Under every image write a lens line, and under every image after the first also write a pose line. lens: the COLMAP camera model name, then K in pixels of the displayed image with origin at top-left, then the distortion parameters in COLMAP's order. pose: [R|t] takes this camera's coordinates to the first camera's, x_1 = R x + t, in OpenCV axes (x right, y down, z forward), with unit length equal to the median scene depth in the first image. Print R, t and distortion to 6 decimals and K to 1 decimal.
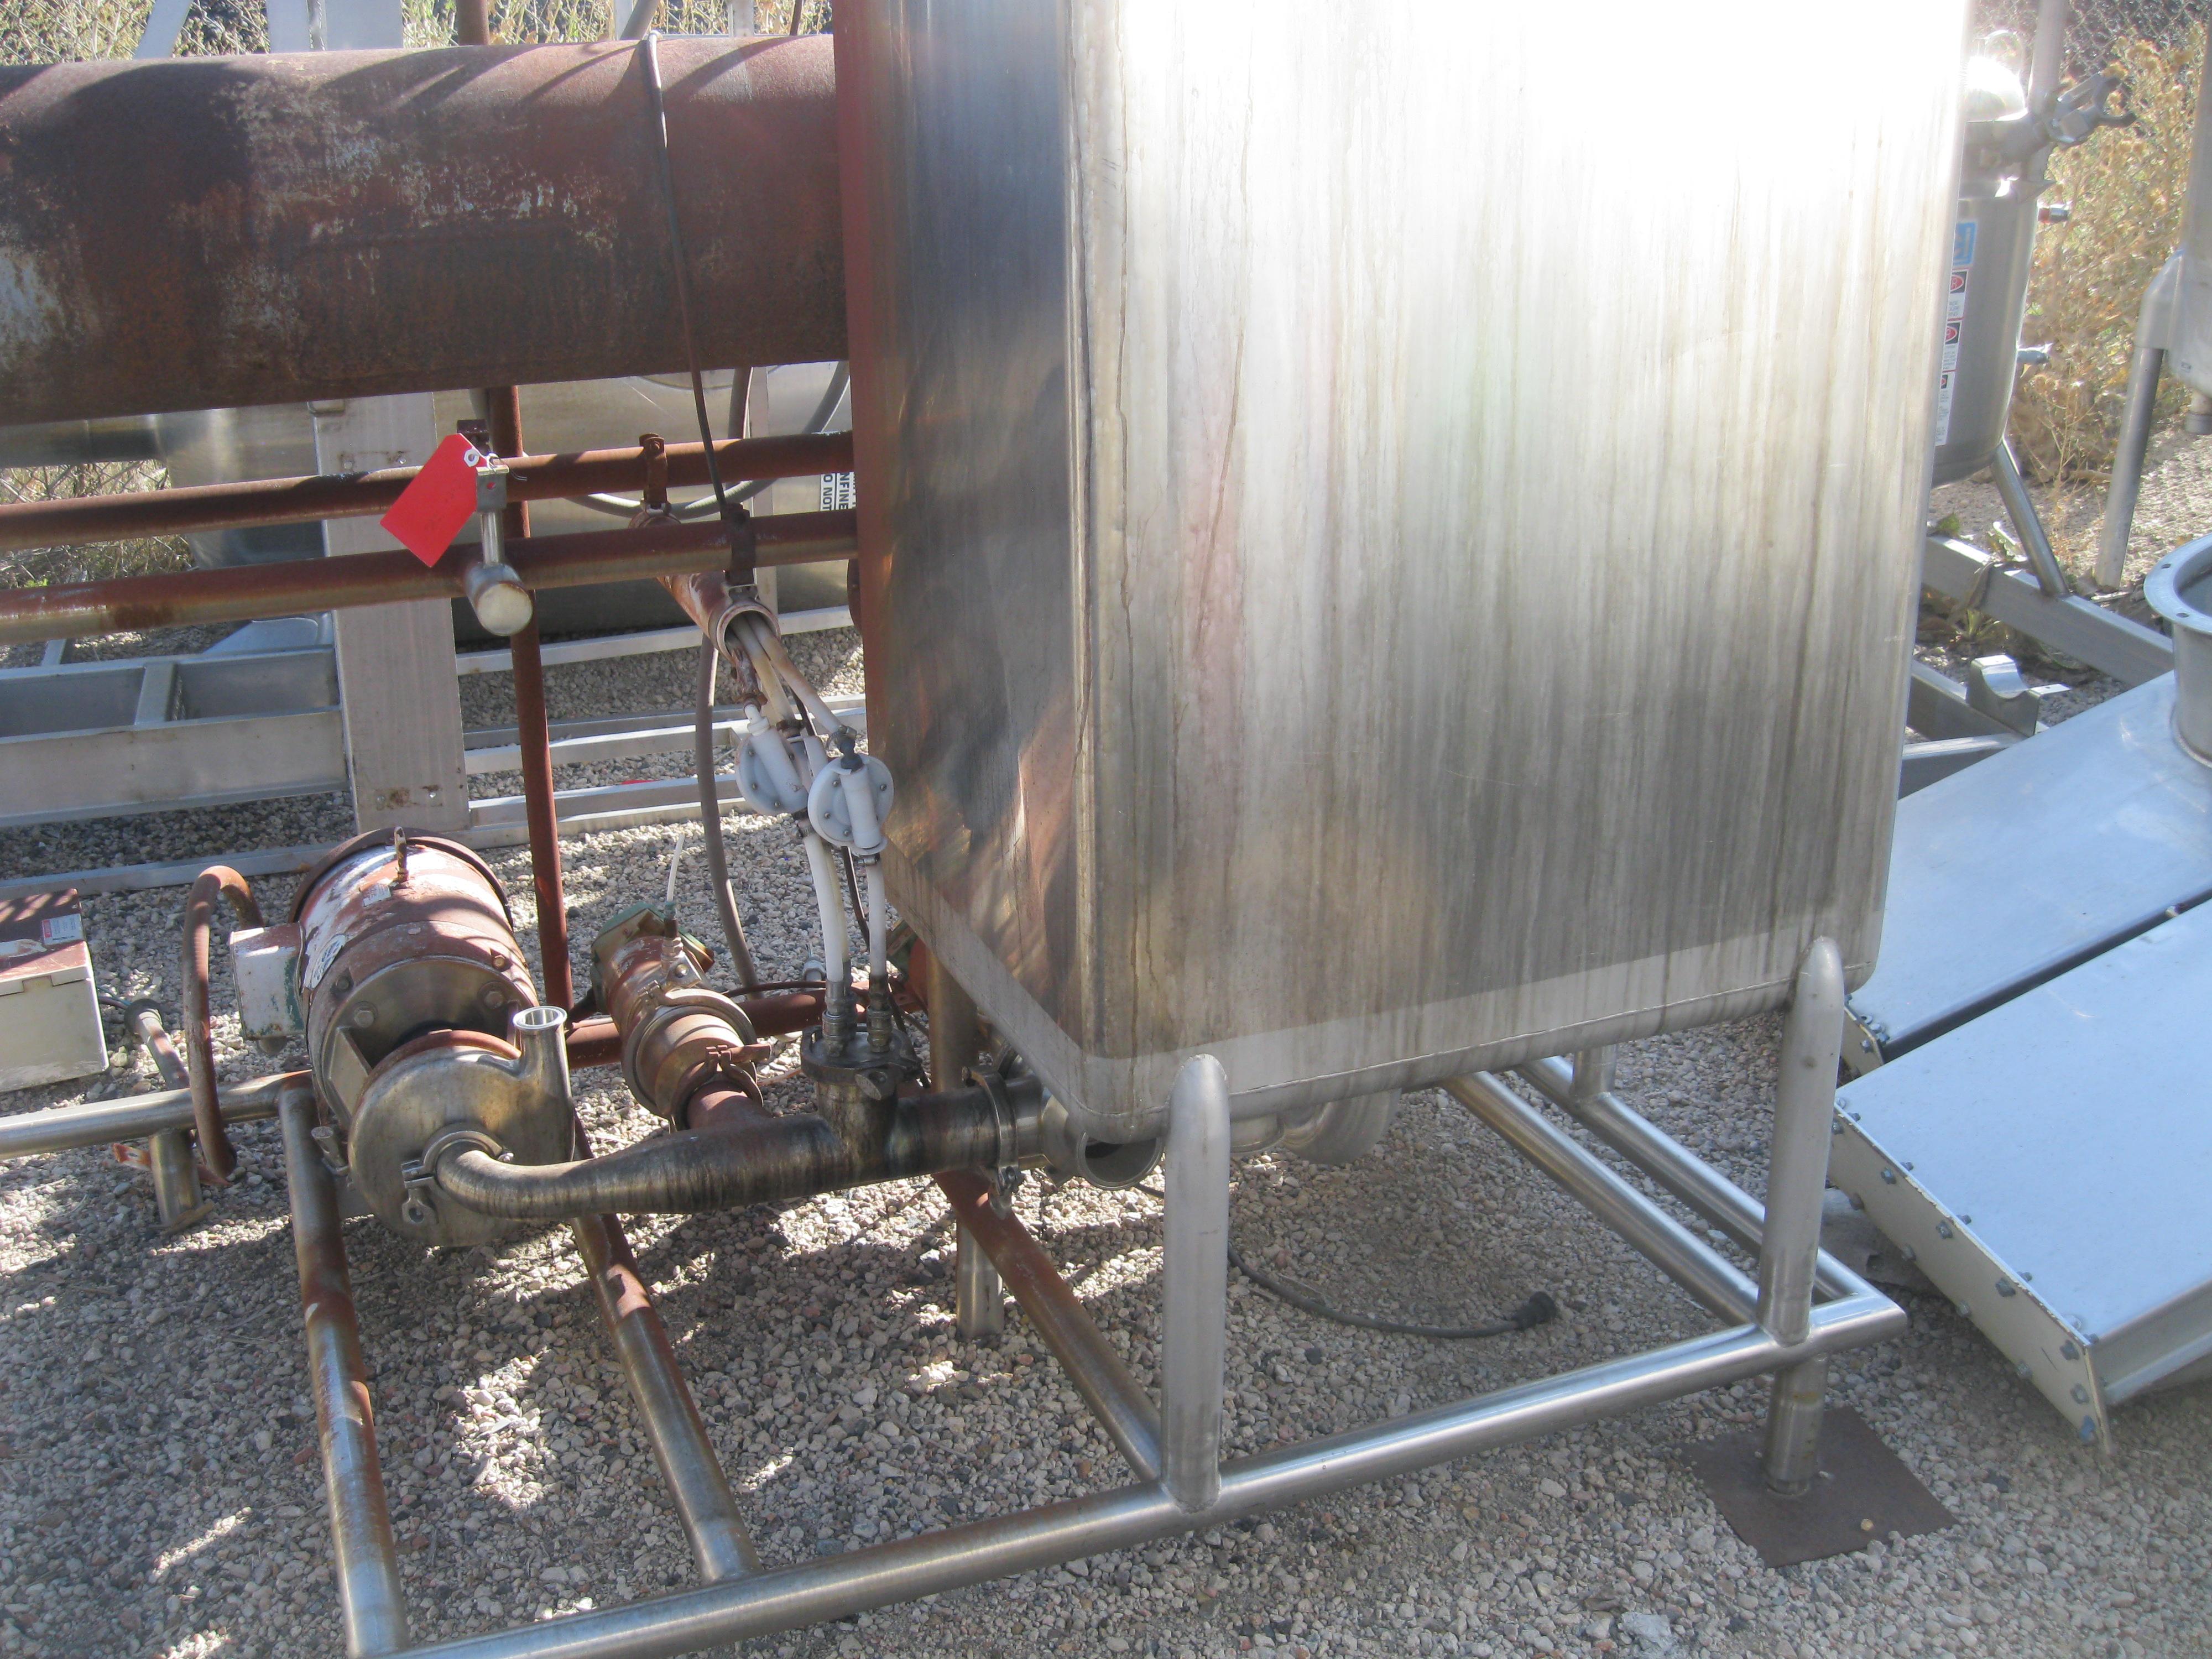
lens RADIAL K [[2284.8, 0, 1111.1], [0, 2284.8, 832.7], [0, 0, 1]] dist [-0.121574, 0.000000]
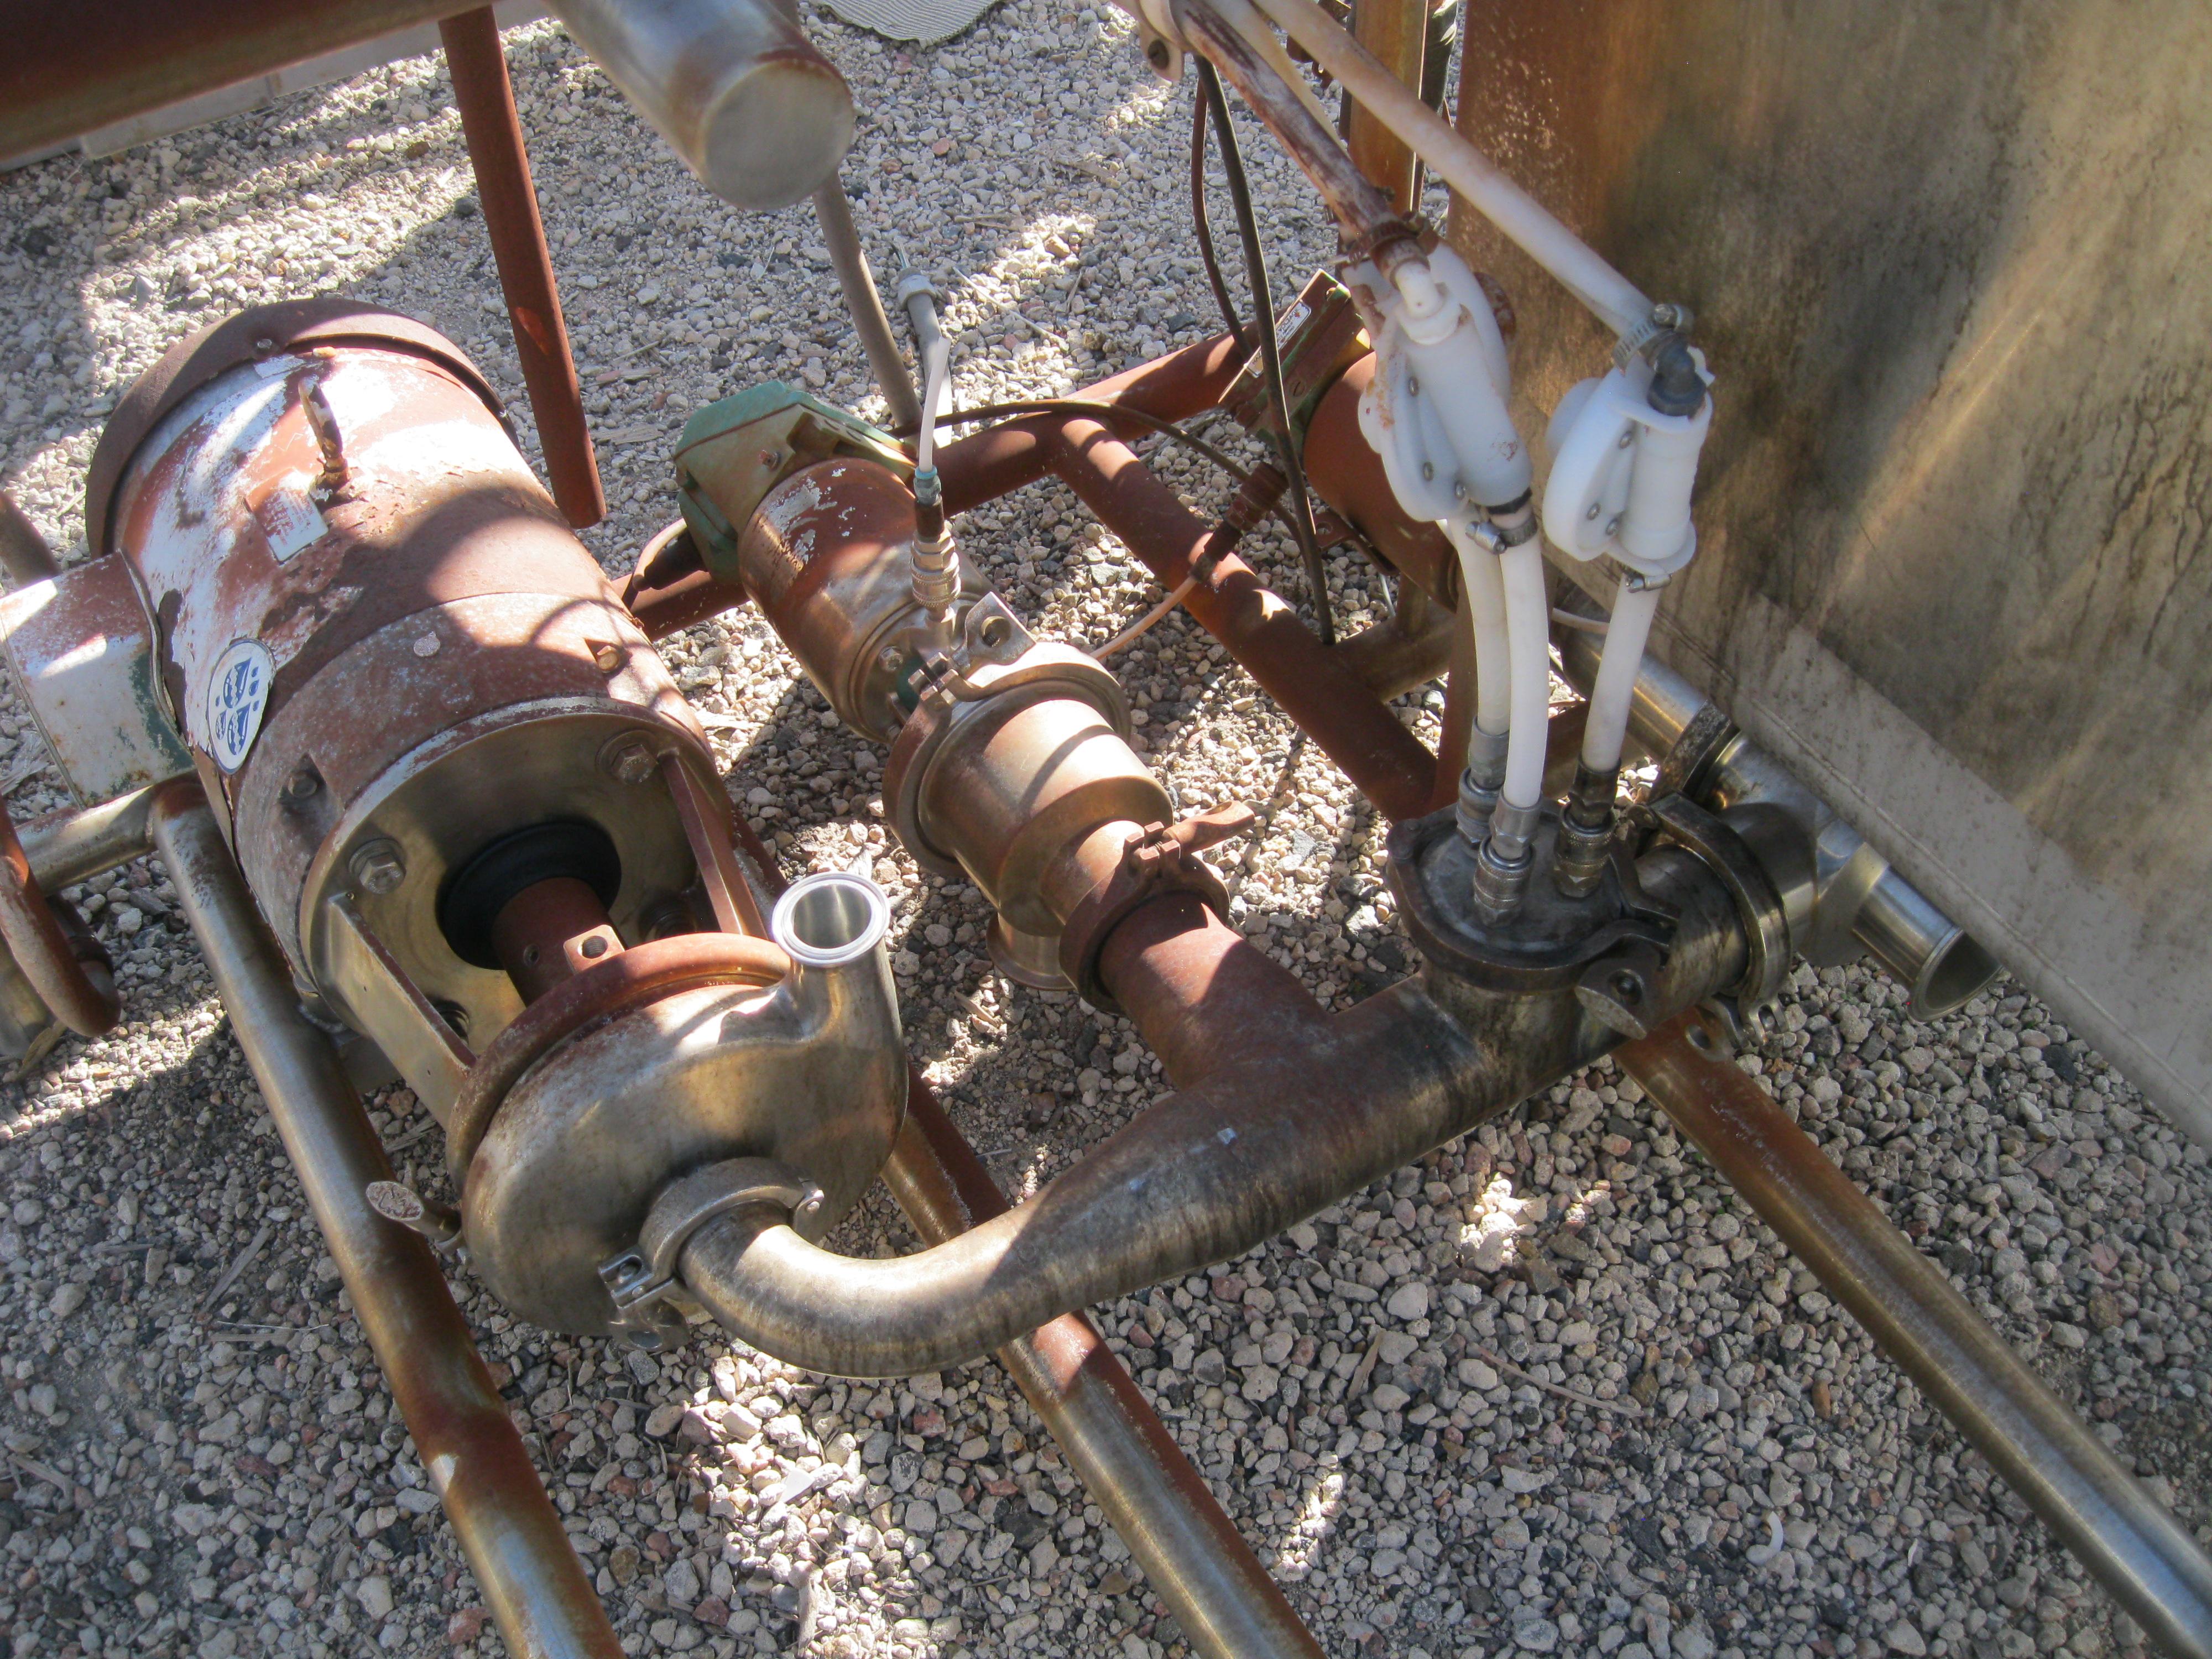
lens RADIAL K [[2284.8, 0, 1101.4], [0, 2284.8, 828.3], [0, 0, 1]] dist [-0.121574, 0.000000]
pose [[0.986188, -0.135925, 0.094646, -0.206962], [0.075765, 0.878348, 0.471979, -0.124316], [-0.147286, -0.458289, 0.876515, 0.520714]]
